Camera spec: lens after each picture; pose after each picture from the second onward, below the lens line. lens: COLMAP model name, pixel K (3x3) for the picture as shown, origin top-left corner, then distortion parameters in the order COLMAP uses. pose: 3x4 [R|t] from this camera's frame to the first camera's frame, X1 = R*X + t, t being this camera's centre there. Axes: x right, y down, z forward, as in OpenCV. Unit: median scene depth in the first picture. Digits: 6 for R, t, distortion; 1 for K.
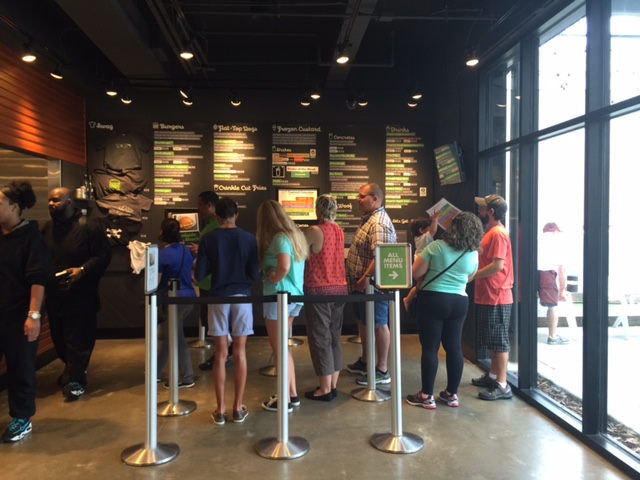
lens RADIAL K [[557.4, 0, 318.7], [0, 557.4, 239.9], [0, 0, 1]] dist [-0.014699, -0.012073]
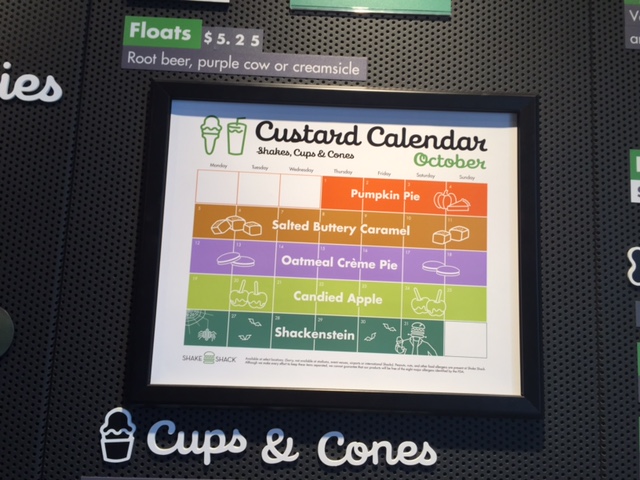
lens RADIAL K [[557.4, 0, 320.7], [0, 557.4, 239.6], [0, 0, 1]] dist [-0.014699, -0.012073]
pose [[0.995762, 0.031027, -0.086573, -0.031945], [-0.043635, 0.988058, -0.147775, -0.048322], [0.080954, 0.150927, 0.985225, 0.892251]]
